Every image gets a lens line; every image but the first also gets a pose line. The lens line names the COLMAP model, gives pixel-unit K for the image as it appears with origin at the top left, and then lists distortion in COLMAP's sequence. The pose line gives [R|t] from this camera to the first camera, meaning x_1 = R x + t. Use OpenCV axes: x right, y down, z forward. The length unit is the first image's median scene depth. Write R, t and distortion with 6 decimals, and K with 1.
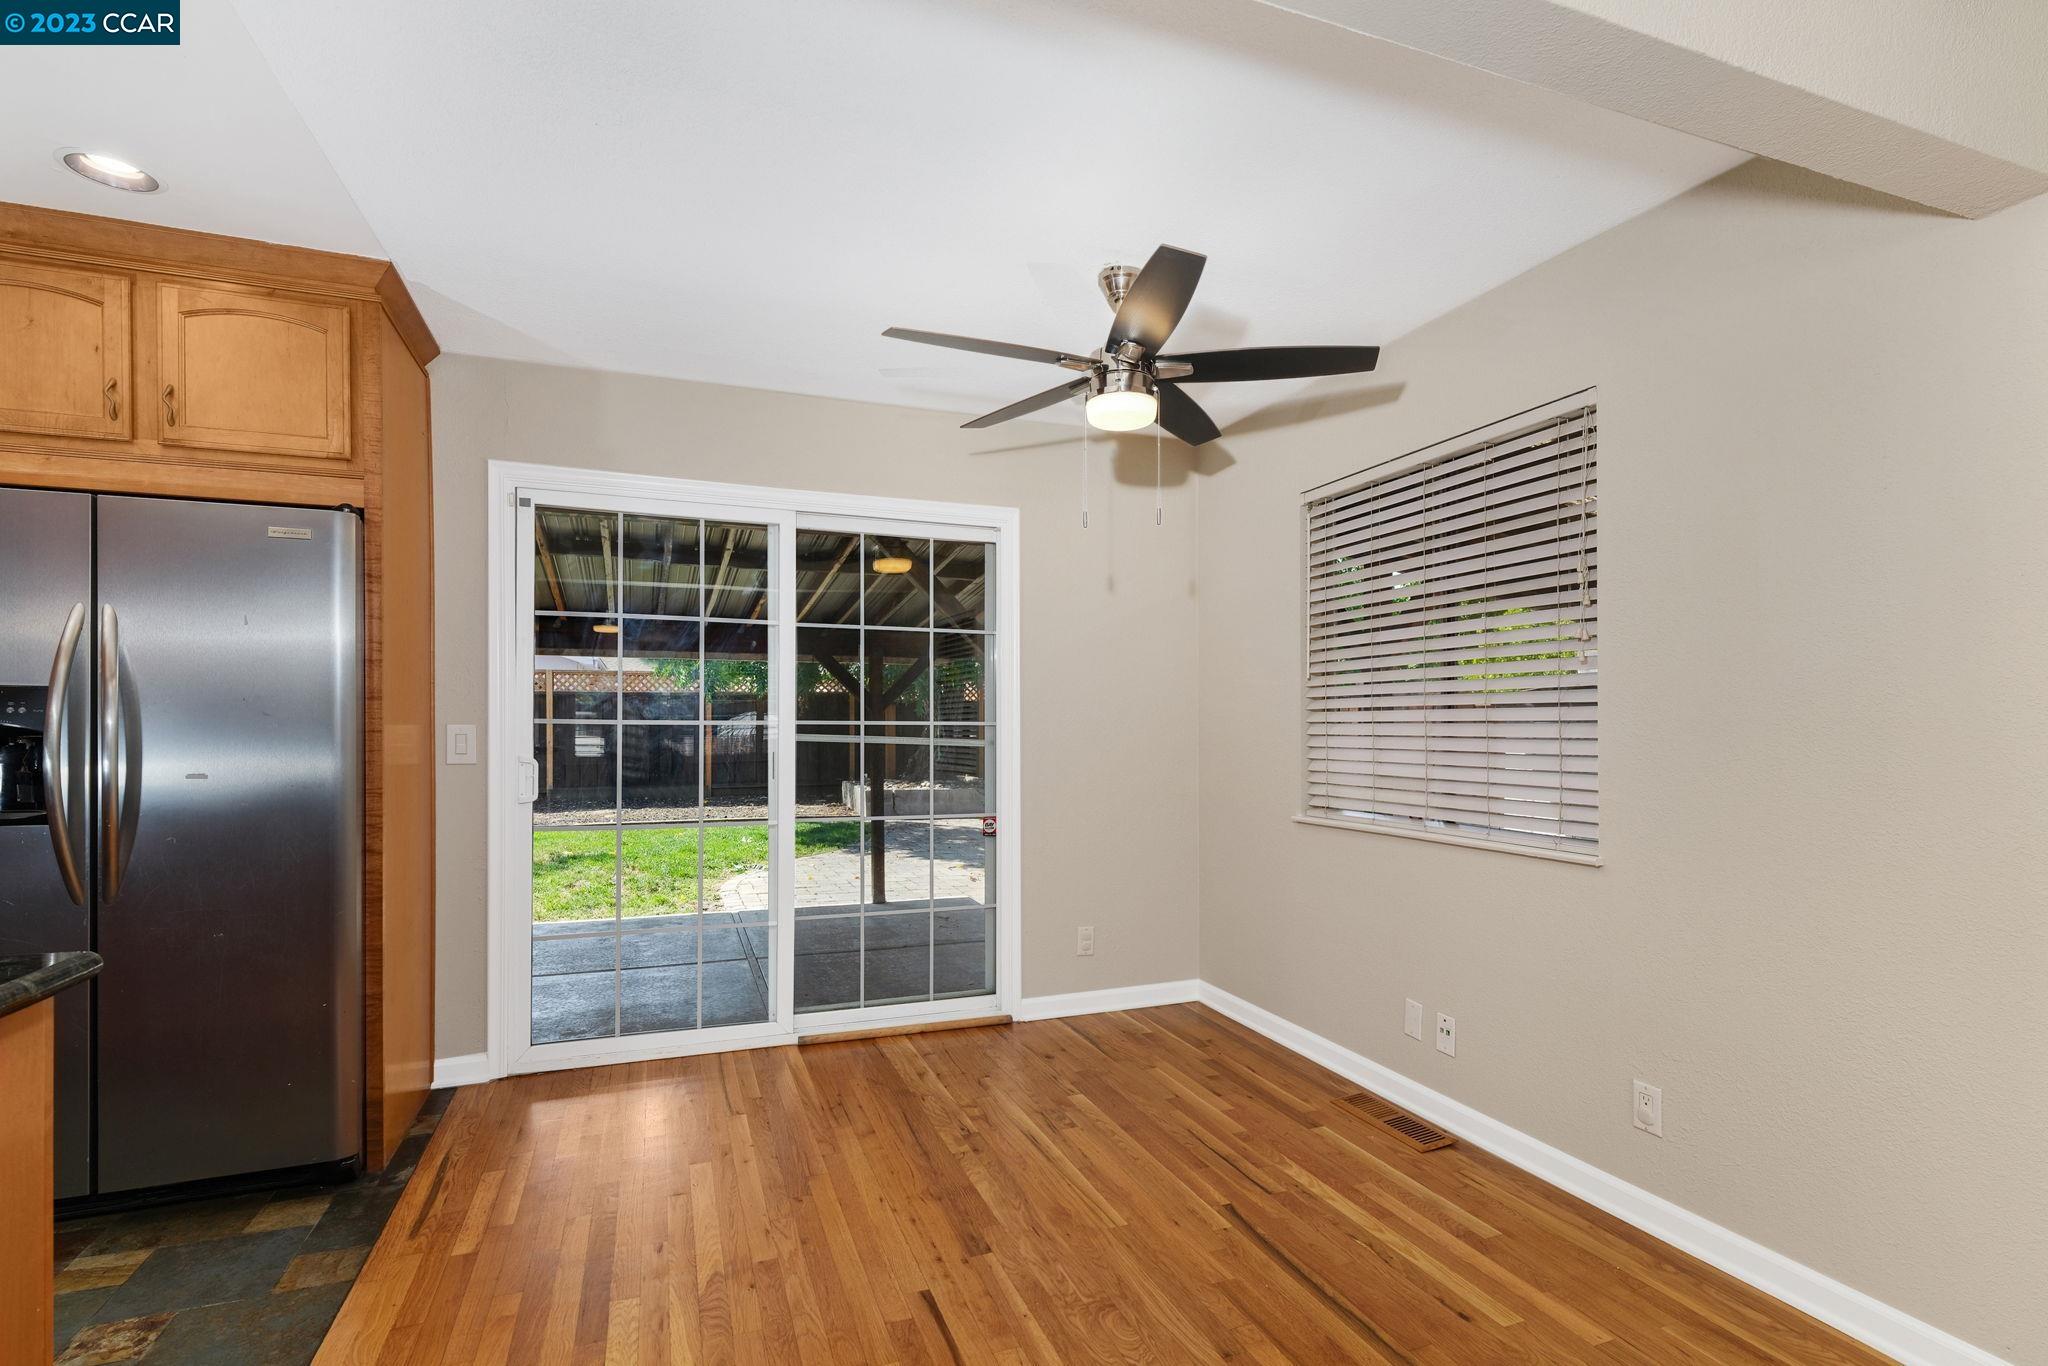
lens RADIAL K [[954.3, 0, 1016.5], [0, 954.3, 723.1], [0, 0, 1]] dist [0.001391, 0.000121]
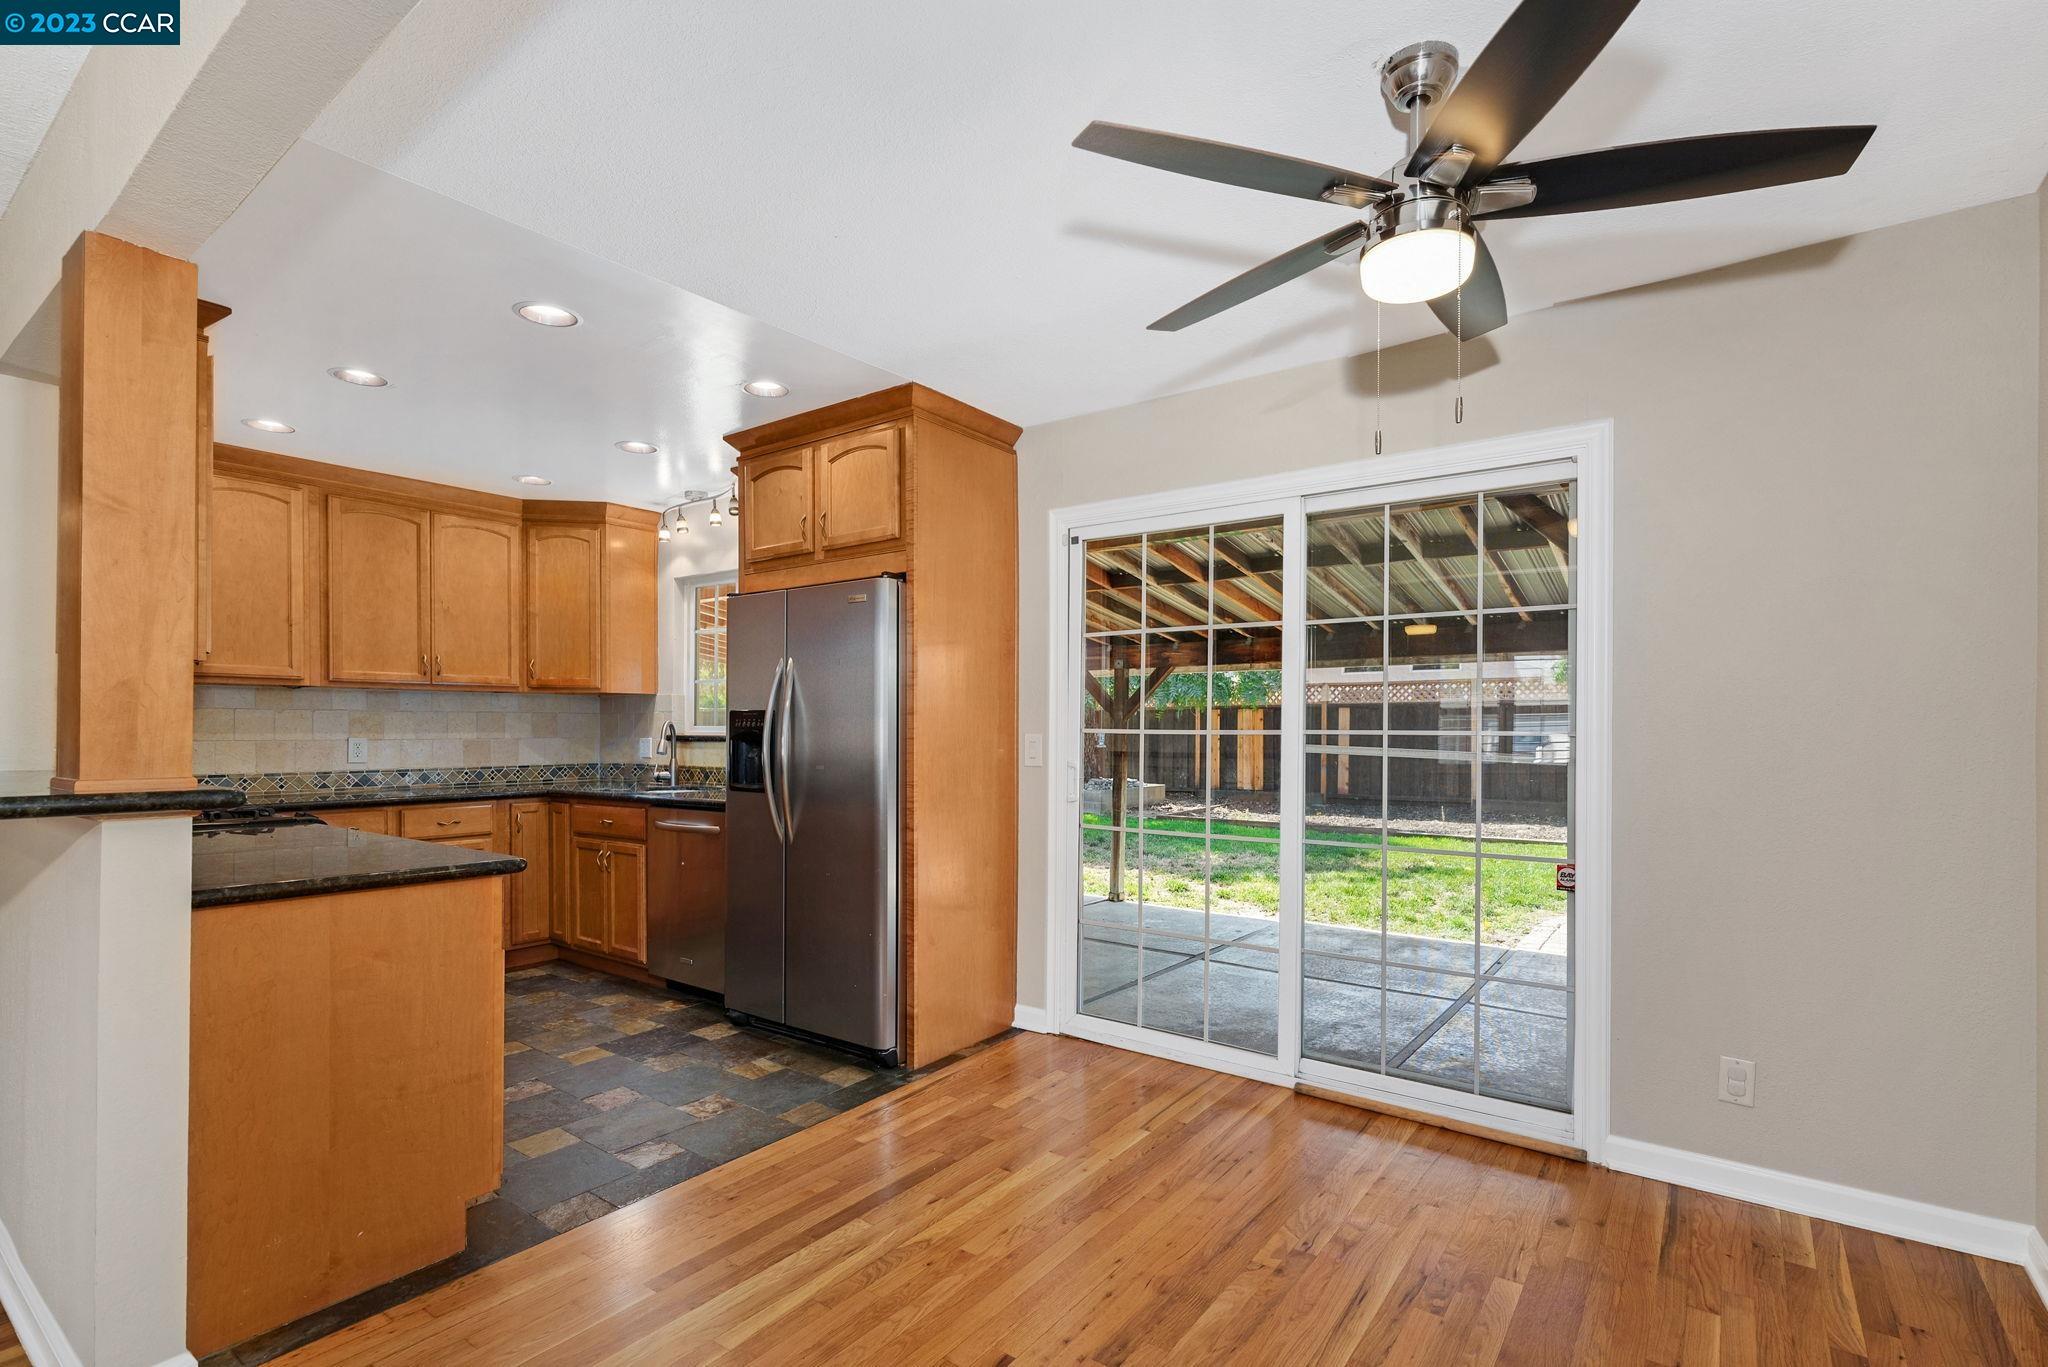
lens RADIAL K [[963.1, 0, 1023.9], [0, 963.1, 731.2], [0, 0, 1]] dist [0.000691, -0.000164]
pose [[0.538097, 0.001574, -0.842881, 0.462445], [-0.000581, 0.999999, 0.001497, -0.002929], [0.842883, -0.000316, 0.538097, 0.347066]]
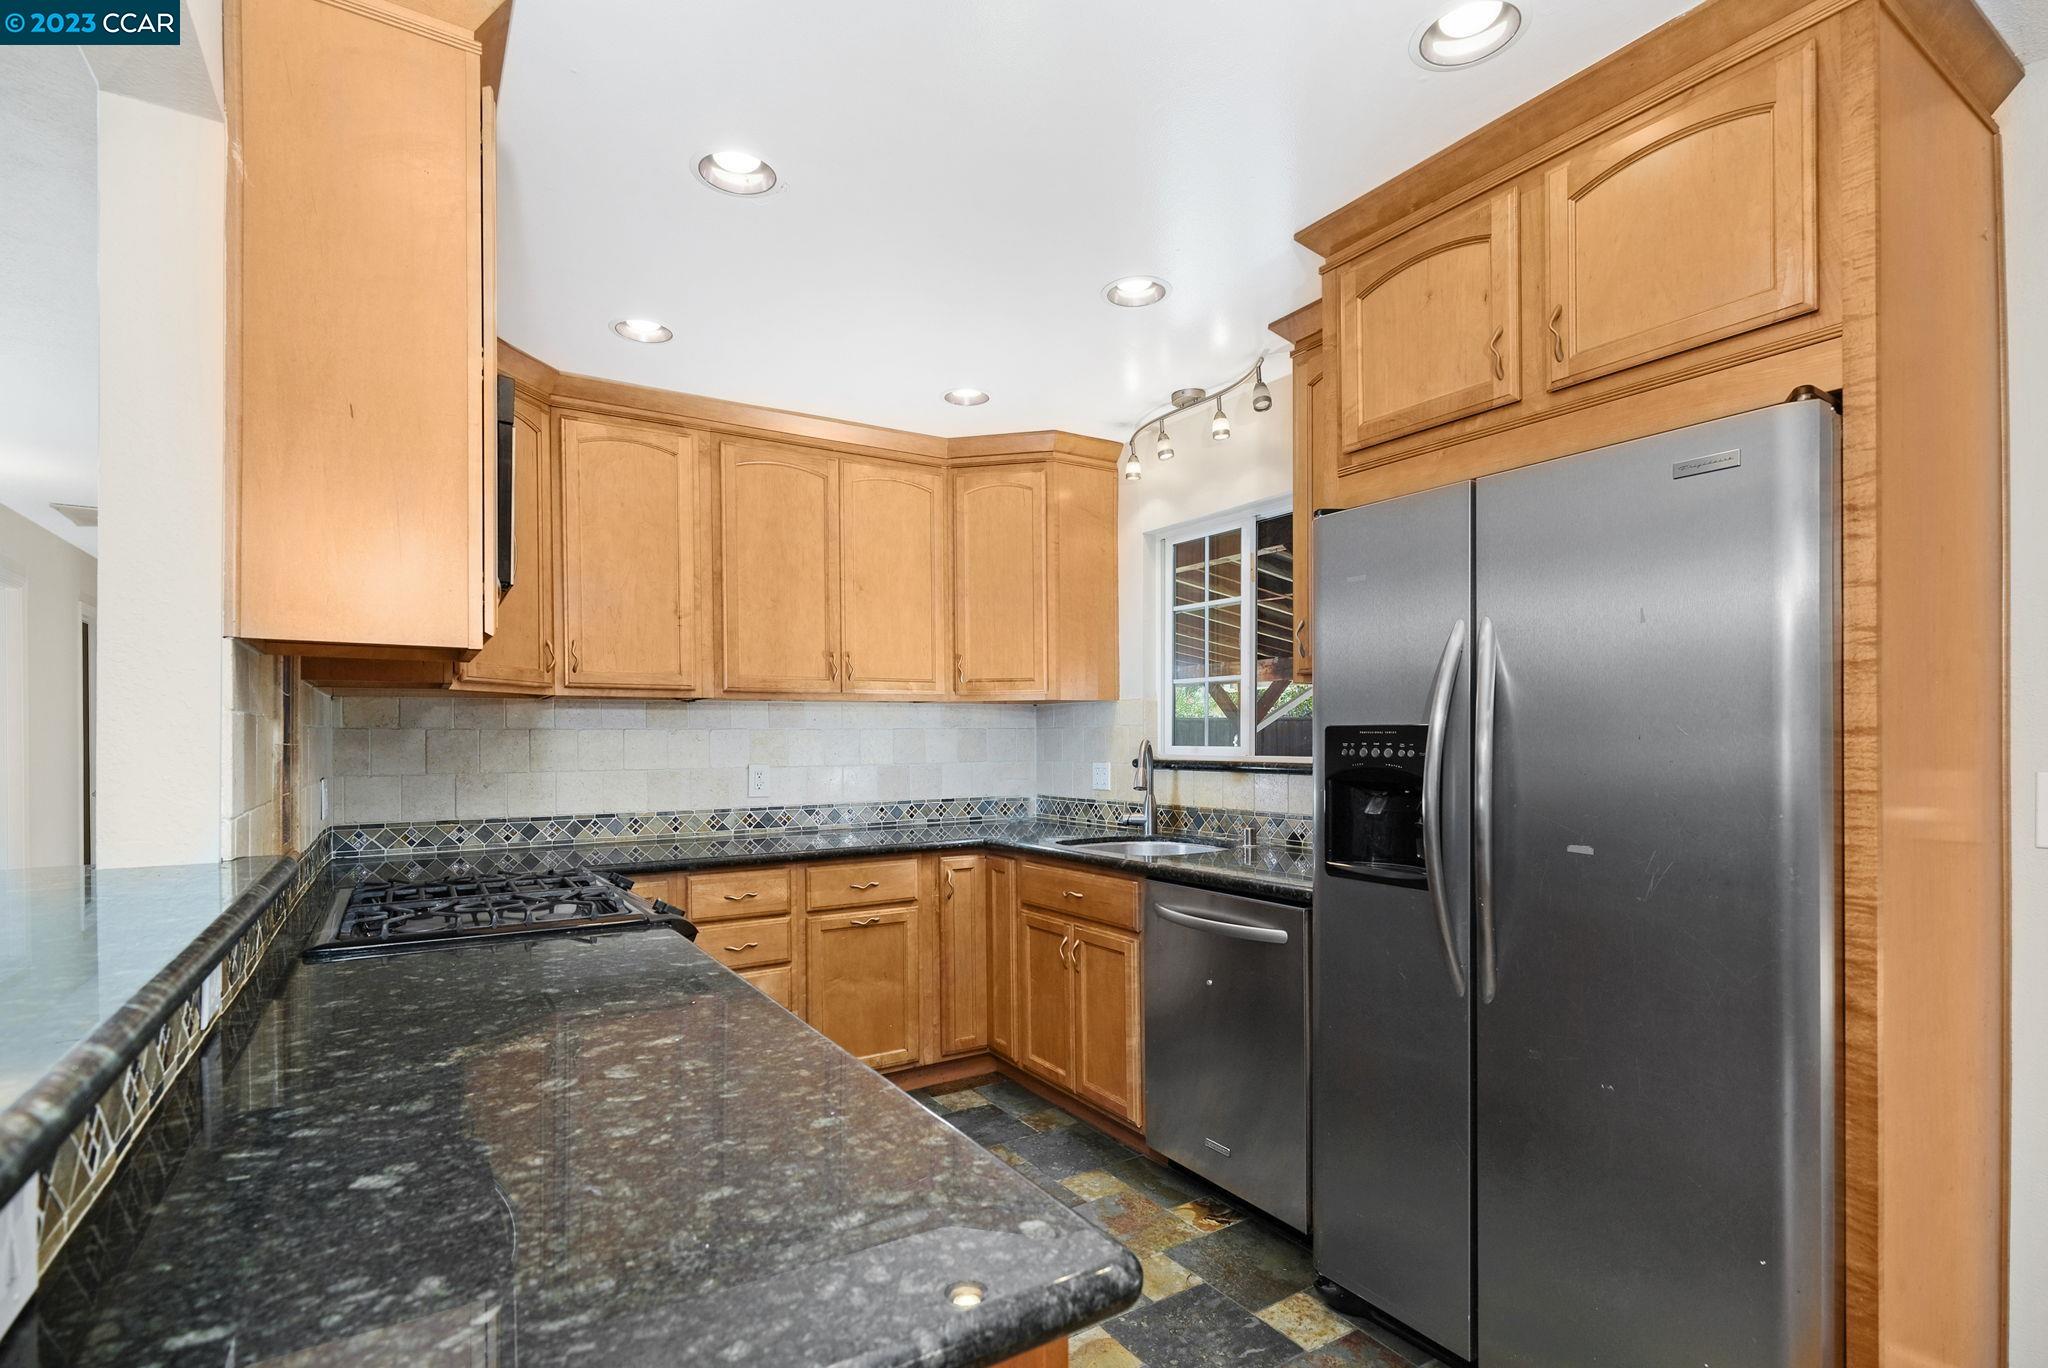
lens RADIAL K [[972.3, 0, 1017.5], [0, 972.3, 743.1], [0, 0, 1]] dist [0.000815, -0.000152]
pose [[0.198492, 0.004062, -0.980094, -0.188918], [0.005623, 0.999970, 0.005283, -0.020858], [0.980086, -0.006560, 0.198463, 0.352558]]
